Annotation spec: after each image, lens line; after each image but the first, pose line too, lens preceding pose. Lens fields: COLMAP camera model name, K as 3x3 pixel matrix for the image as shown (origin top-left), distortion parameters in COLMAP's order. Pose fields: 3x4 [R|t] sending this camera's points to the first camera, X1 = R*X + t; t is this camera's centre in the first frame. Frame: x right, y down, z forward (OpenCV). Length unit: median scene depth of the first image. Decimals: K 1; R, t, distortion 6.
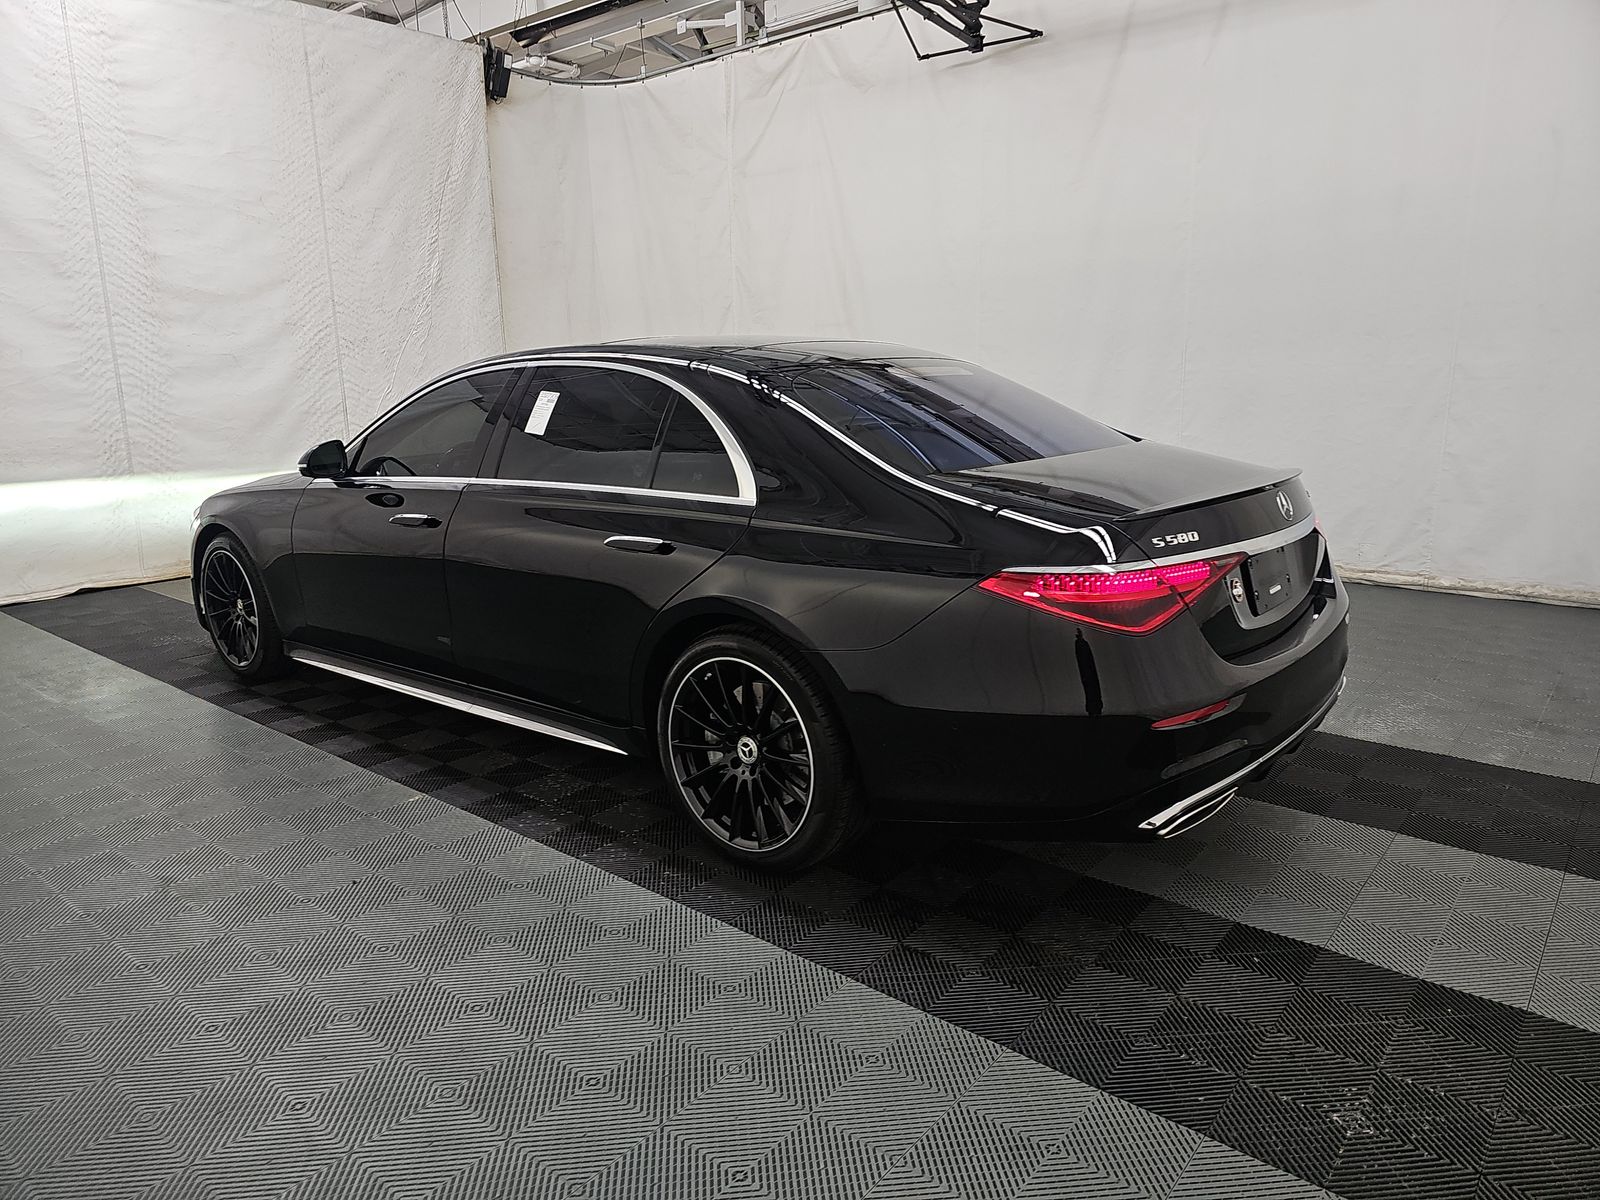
lens RADIAL K [[1069.4, 0, 793.6], [0, 1069.4, 564.9], [0, 0, 1]] dist [0.052776, -0.042498]
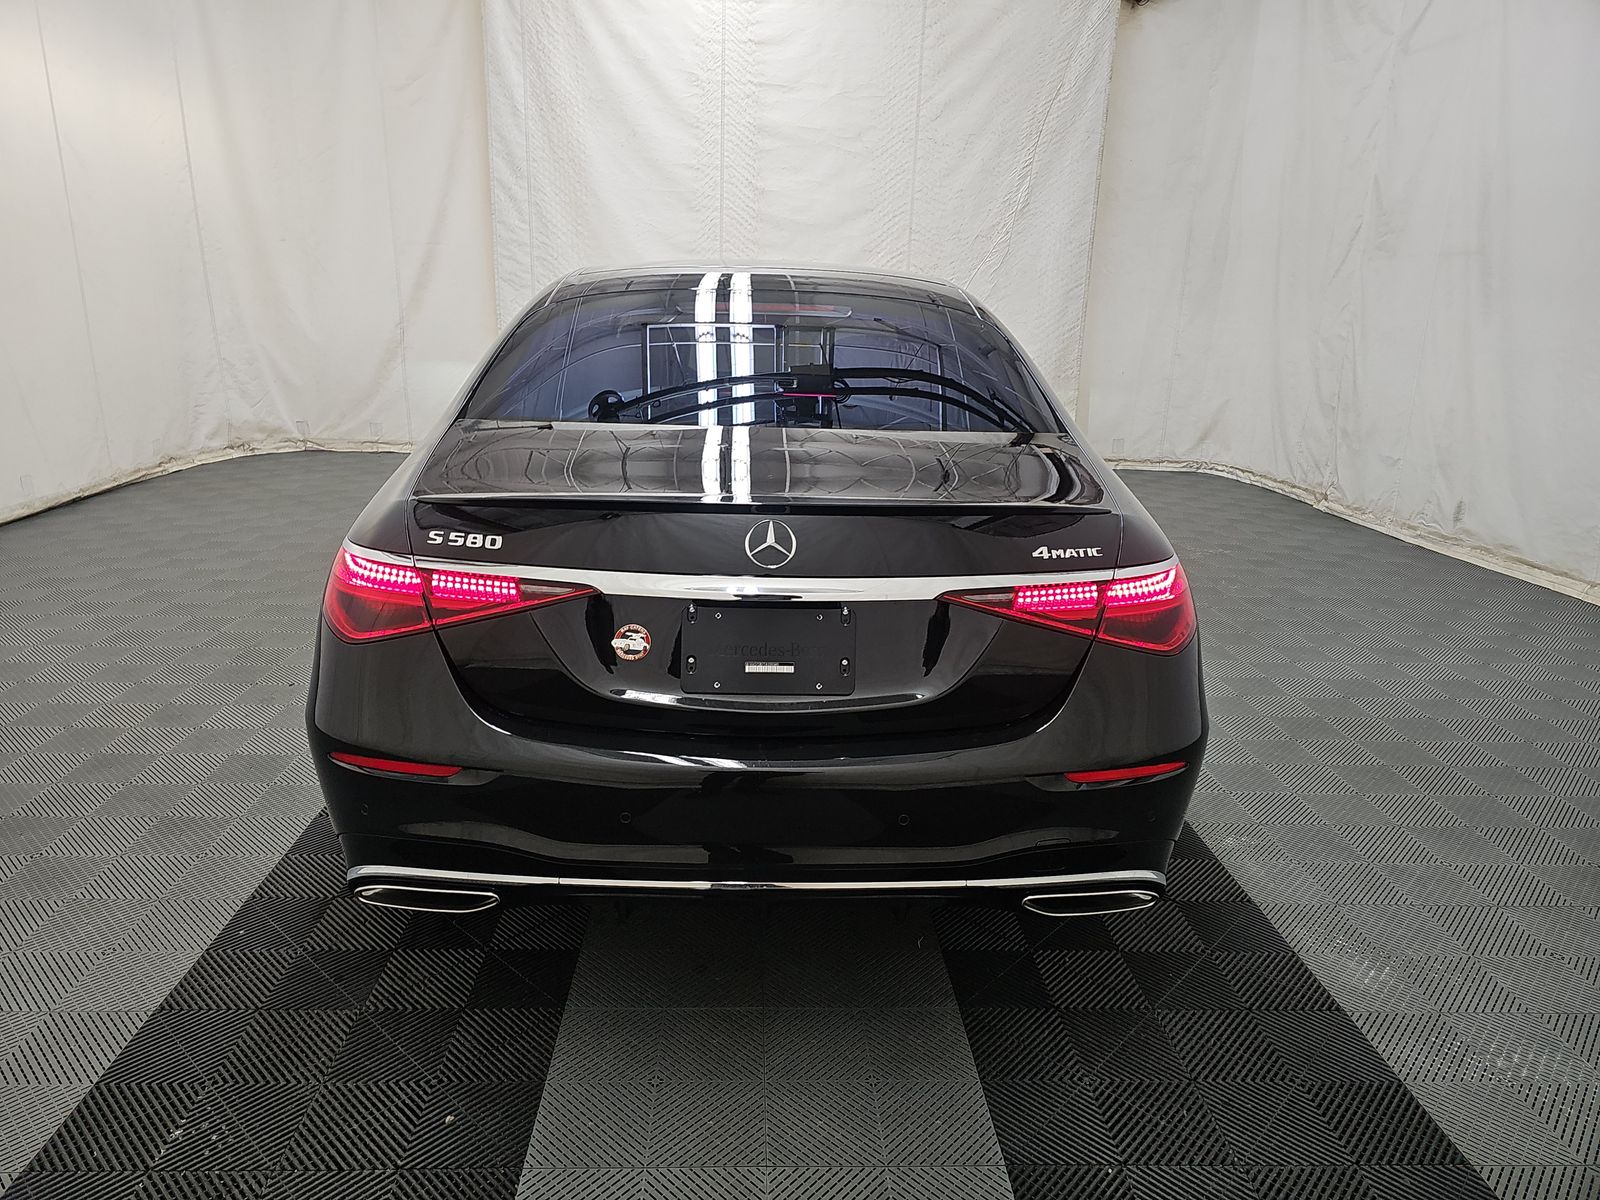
lens RADIAL K [[1069.4, 0, 793.6], [0, 1069.4, 564.9], [0, 0, 1]] dist [0.052776, -0.042498]
pose [[0.670264, 0.217864, -0.709423, 0.357109], [-0.175531, 0.975354, 0.133689, -0.050047], [0.721065, 0.034919, 0.691987, 0.227751]]
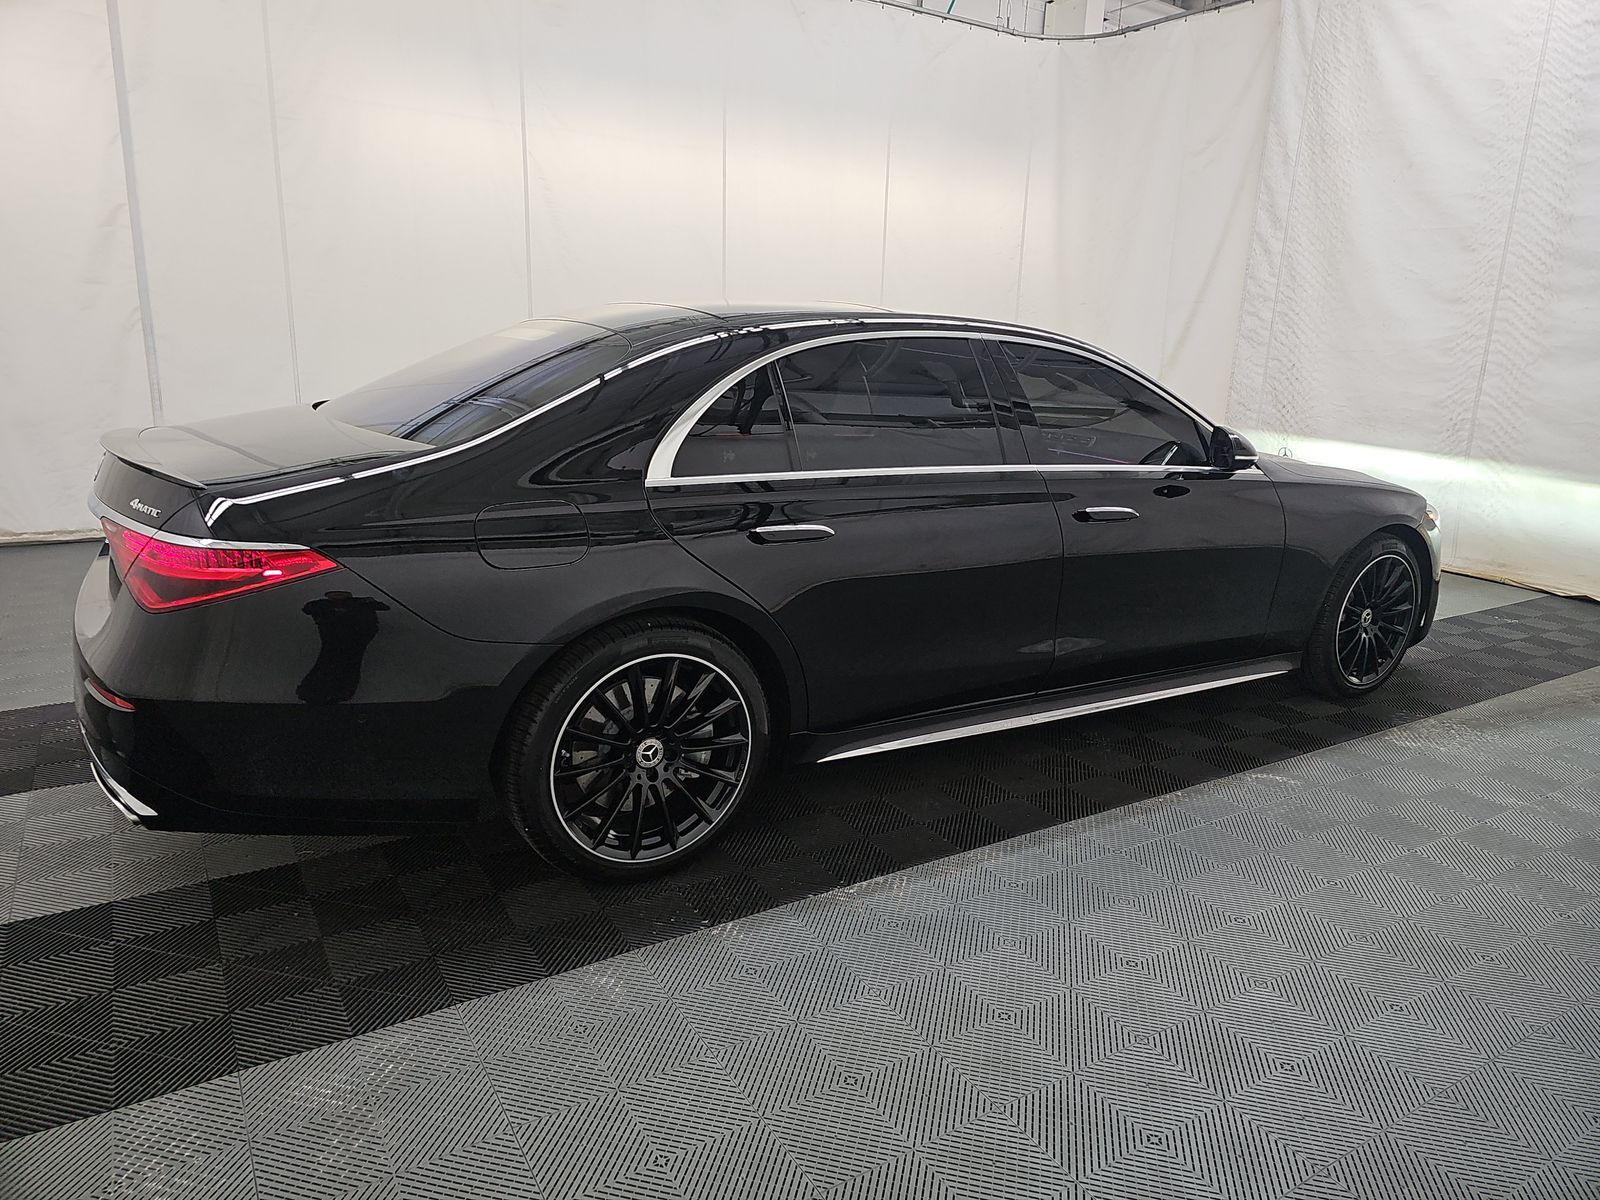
lens RADIAL K [[1069.4, 0, 793.6], [0, 1069.4, 564.9], [0, 0, 1]] dist [0.052776, -0.042498]
pose [[-0.311161, 0.216615, -0.925341, 0.474970], [-0.207734, 0.934629, 0.288643, -0.147982], [0.927376, 0.282039, -0.245822, 0.719788]]
